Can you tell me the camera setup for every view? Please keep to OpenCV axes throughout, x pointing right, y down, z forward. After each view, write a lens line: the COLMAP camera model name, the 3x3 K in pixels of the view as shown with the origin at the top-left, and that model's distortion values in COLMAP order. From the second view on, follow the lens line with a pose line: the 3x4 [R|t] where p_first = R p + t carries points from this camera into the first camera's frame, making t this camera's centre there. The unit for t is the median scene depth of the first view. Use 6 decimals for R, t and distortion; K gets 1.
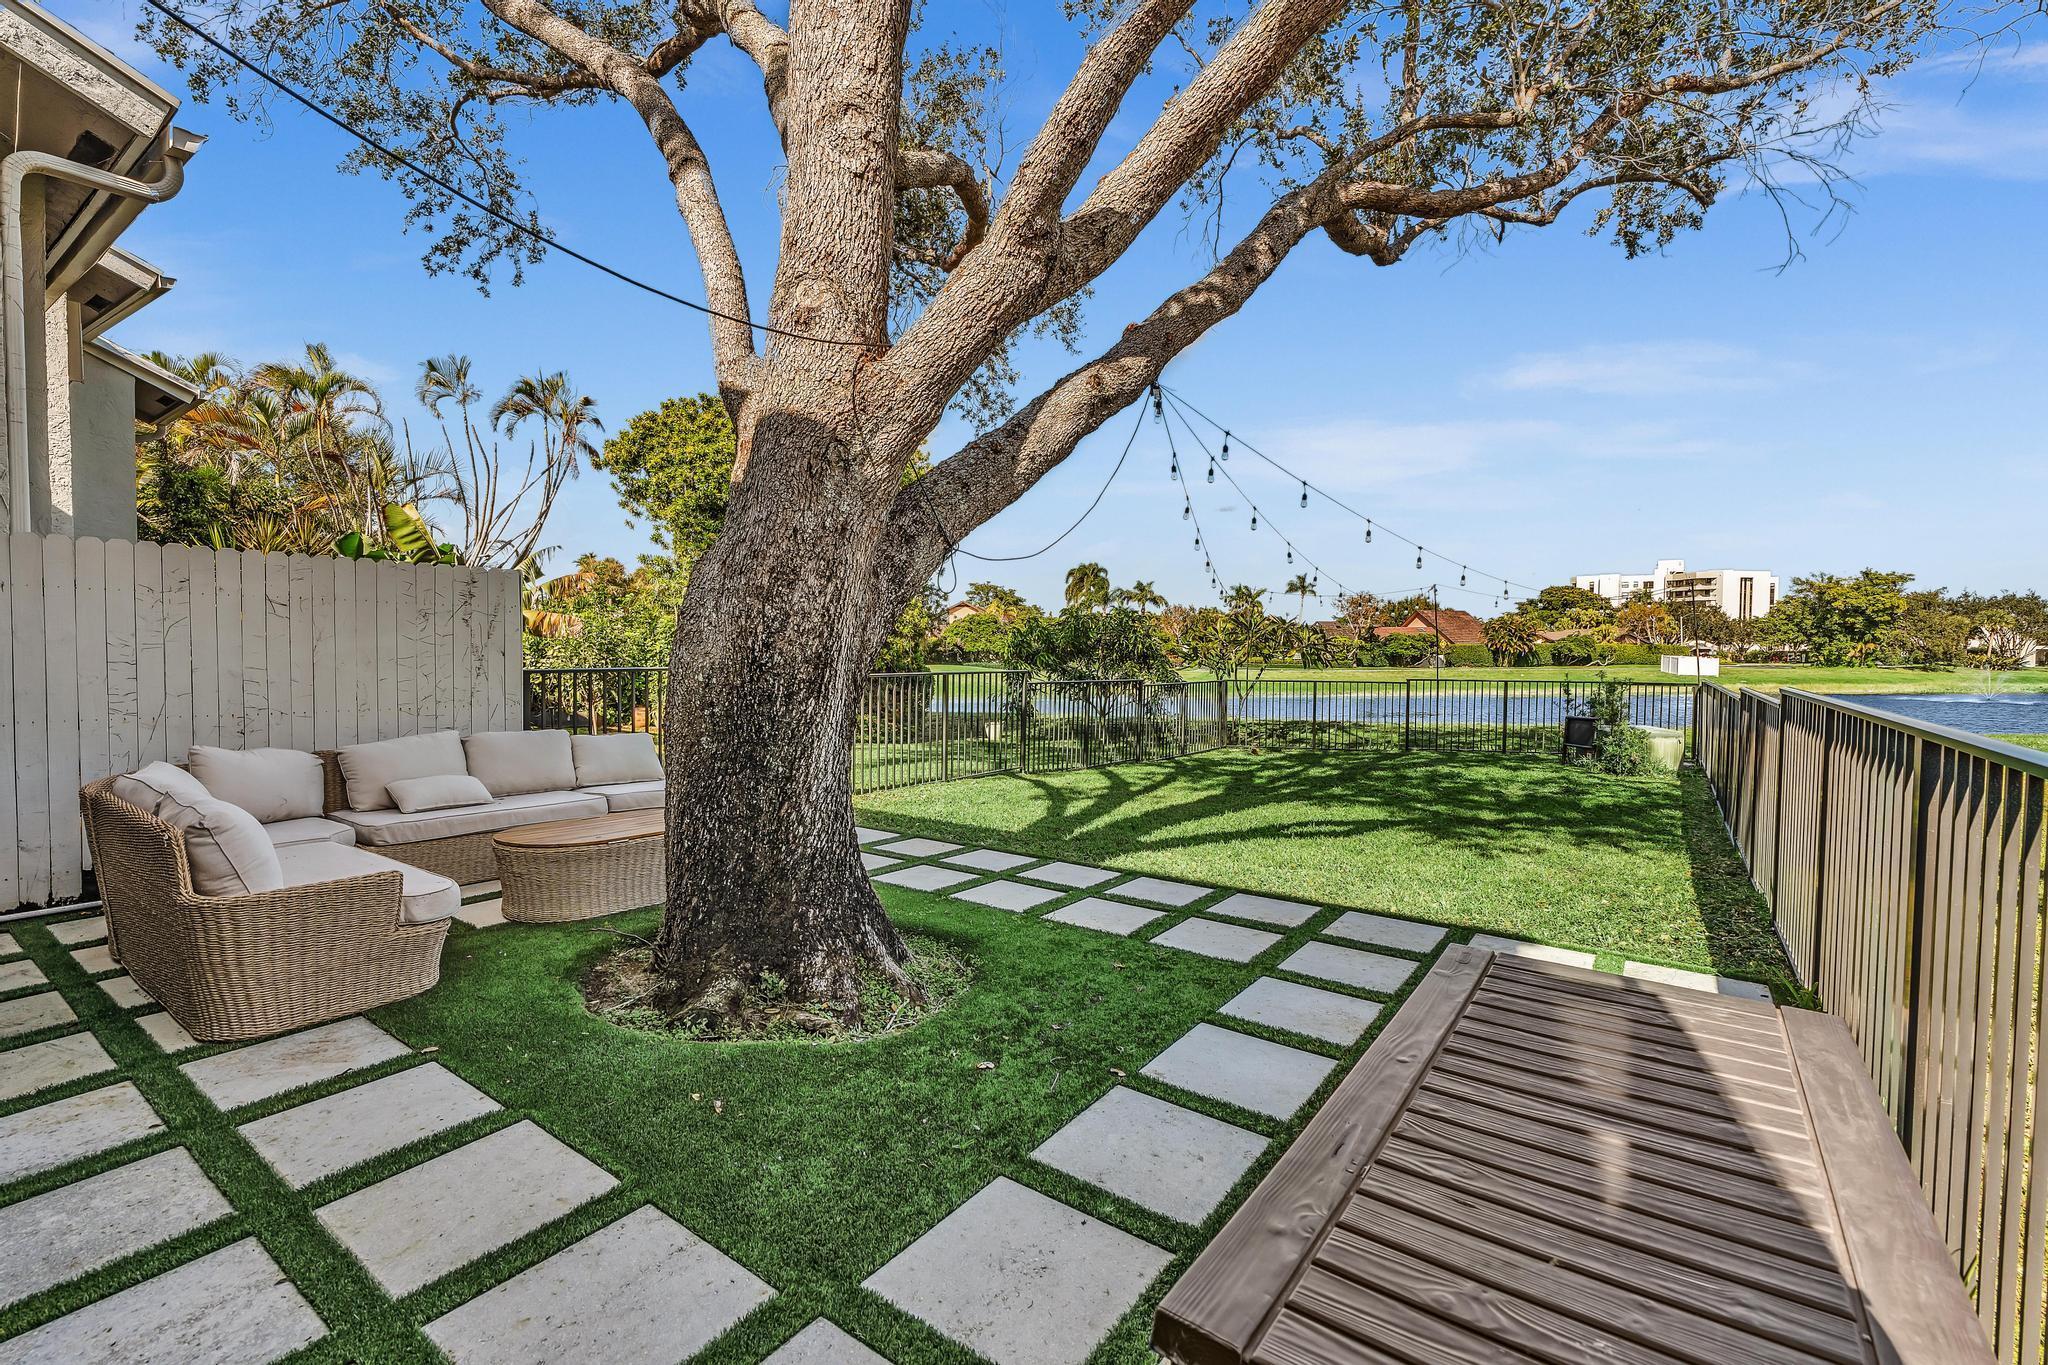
lens RADIAL K [[915.1, 0, 1017.6], [0, 915.1, 682.1], [0, 0, 1]] dist [-0.008950, 0.004485]
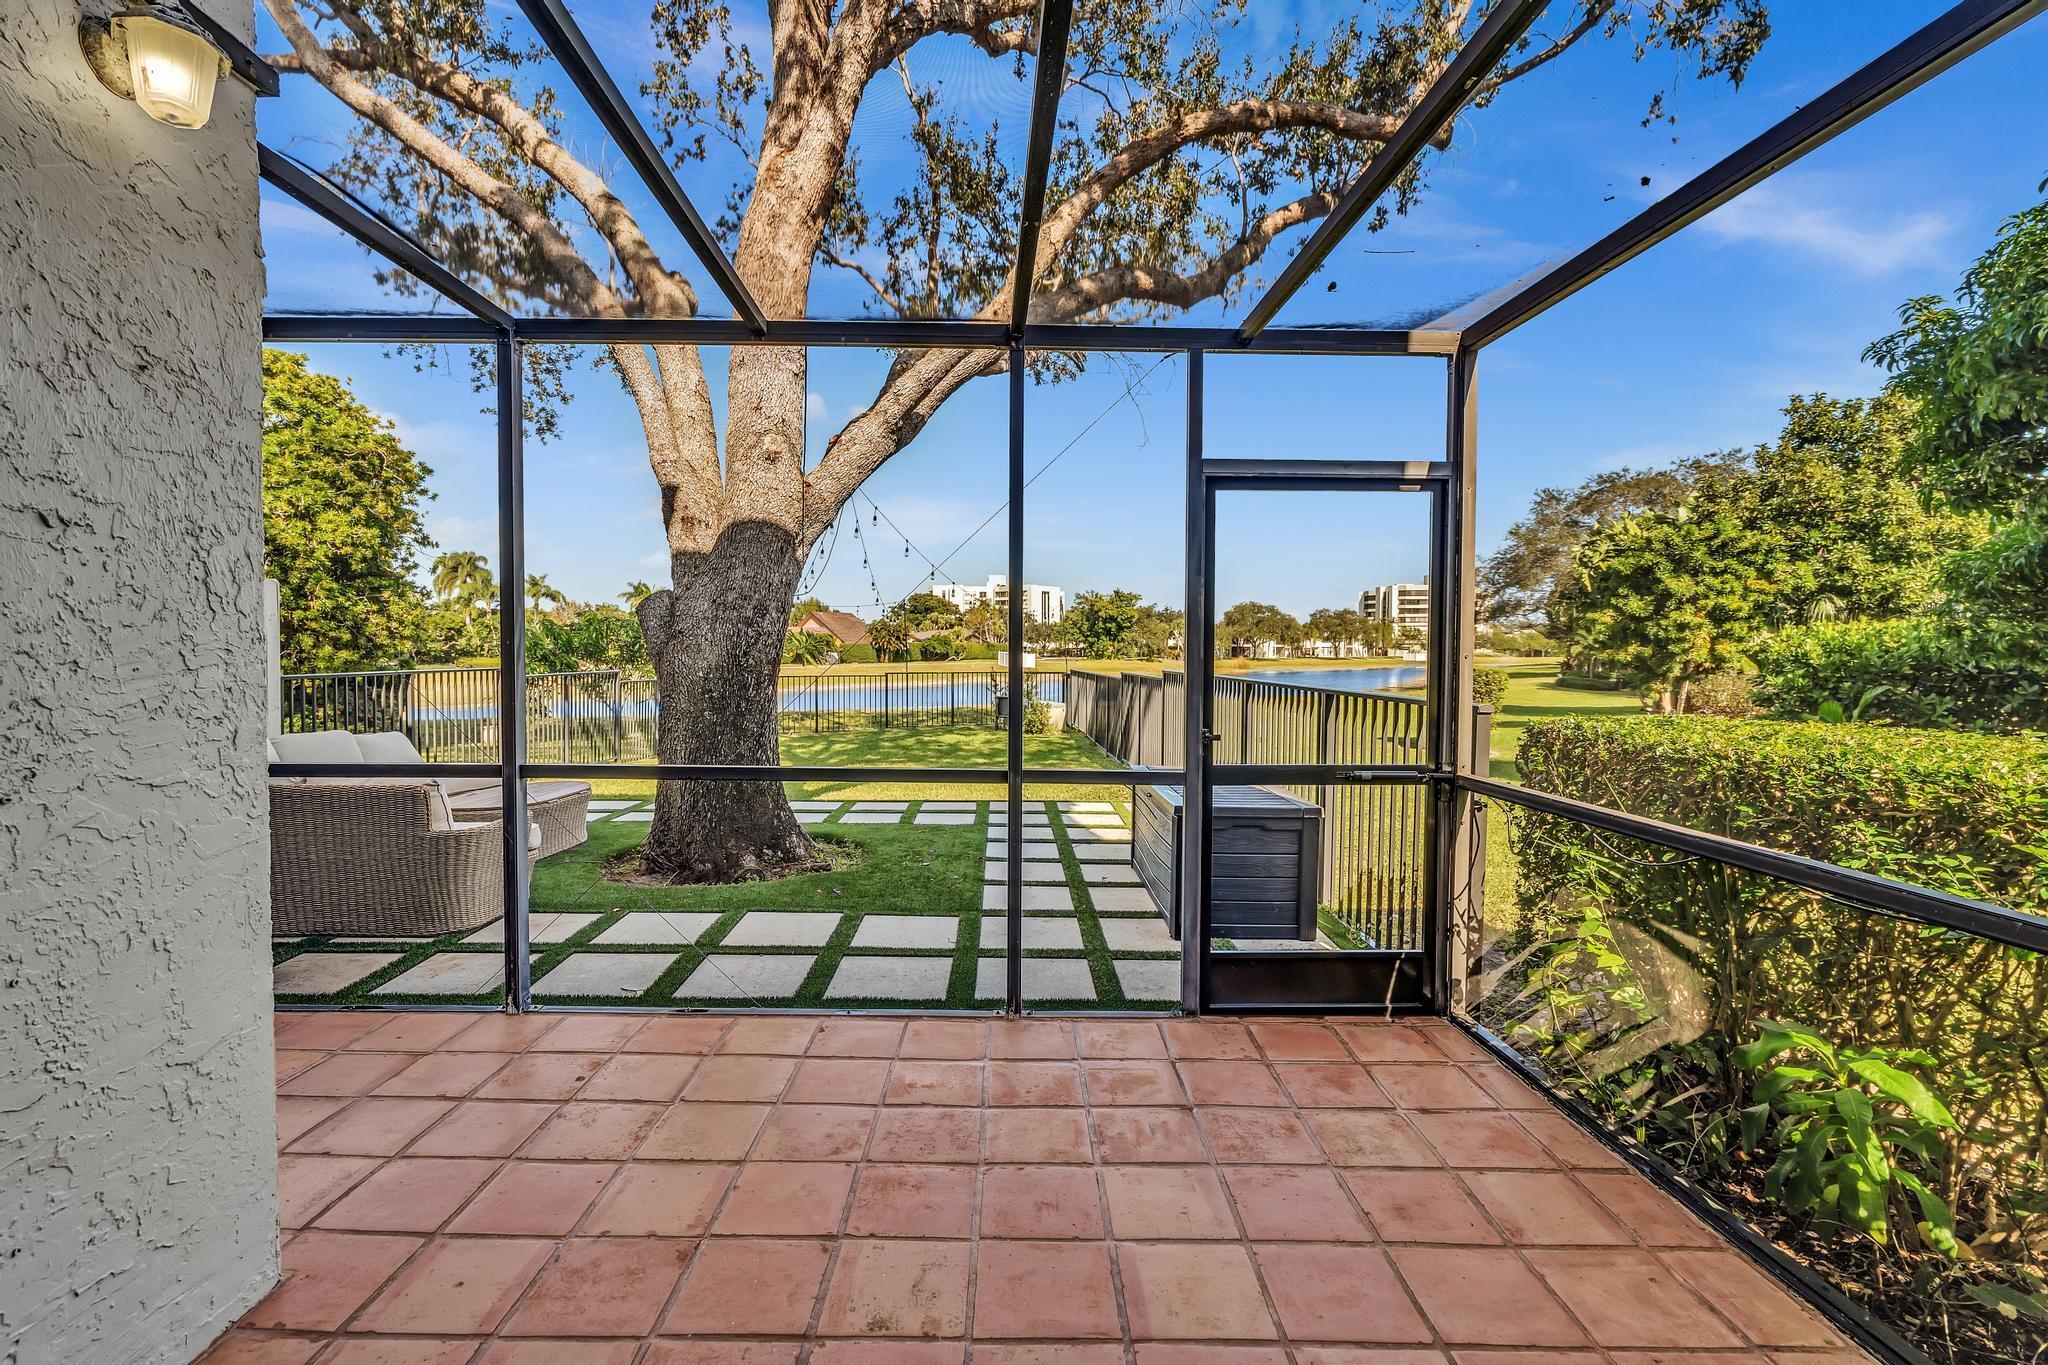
lens RADIAL K [[915.1, 0, 1017.6], [0, 915.1, 682.1], [0, 0, 1]] dist [-0.008950, 0.004485]
pose [[0.797793, -0.025455, 0.602393, -0.028856], [0.024280, 0.999654, 0.010087, 0.000204], [-0.602442, 0.006579, 0.798136, -0.019344]]
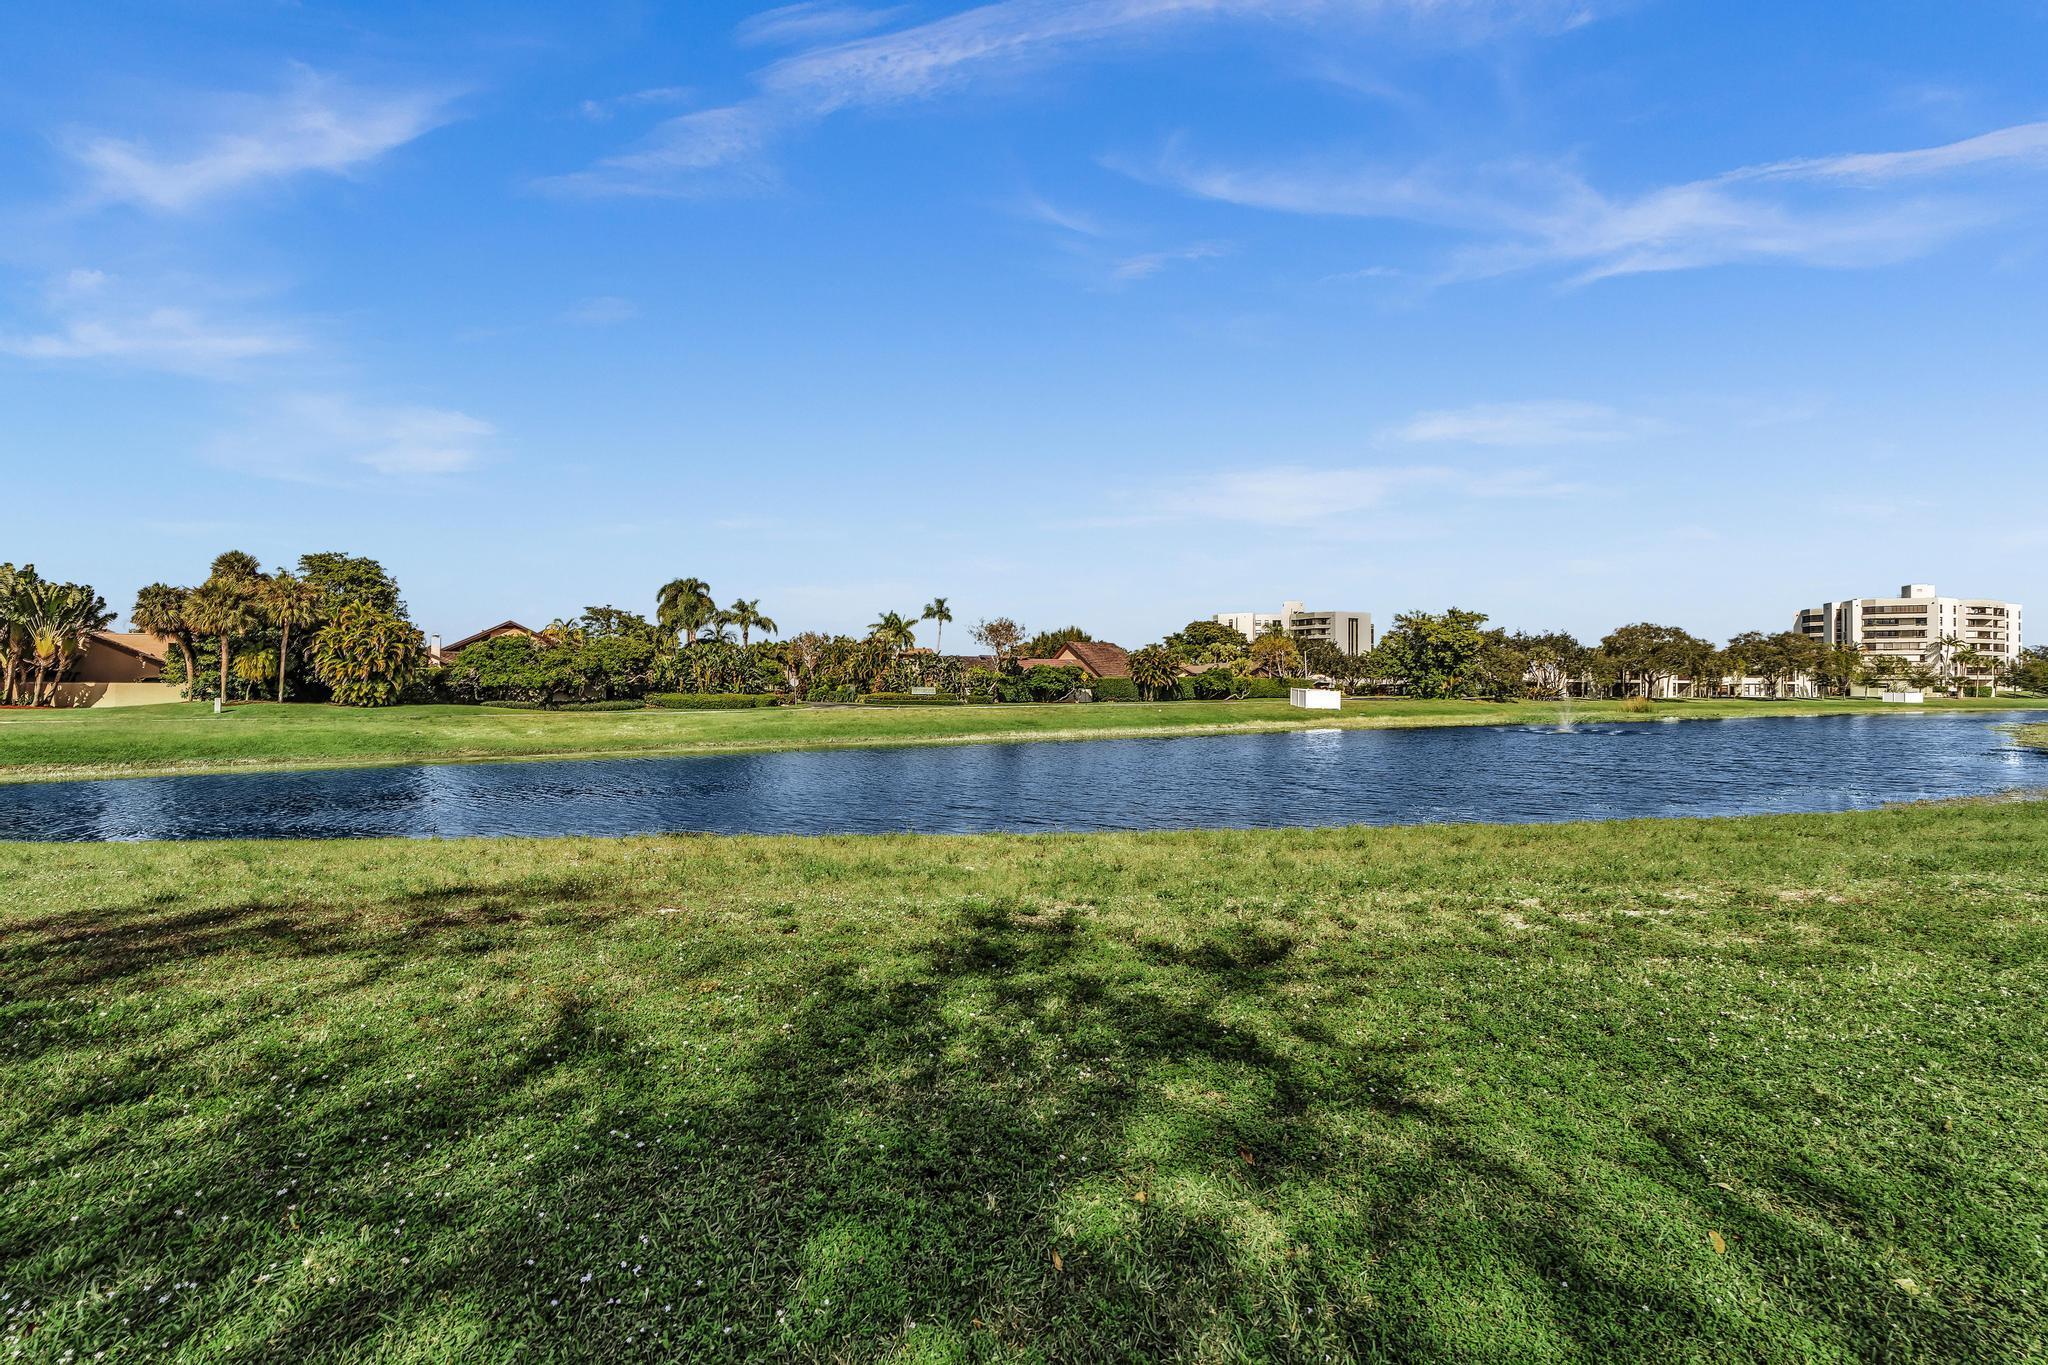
lens RADIAL K [[915.1, 0, 1017.6], [0, 915.1, 682.1], [0, 0, 1]] dist [-0.008950, 0.004485]
pose [[0.946690, -0.000918, 0.322143, 0.094866], [0.013636, 0.999214, -0.037225, -0.002991], [-0.321856, 0.039633, 0.945959, 0.140367]]
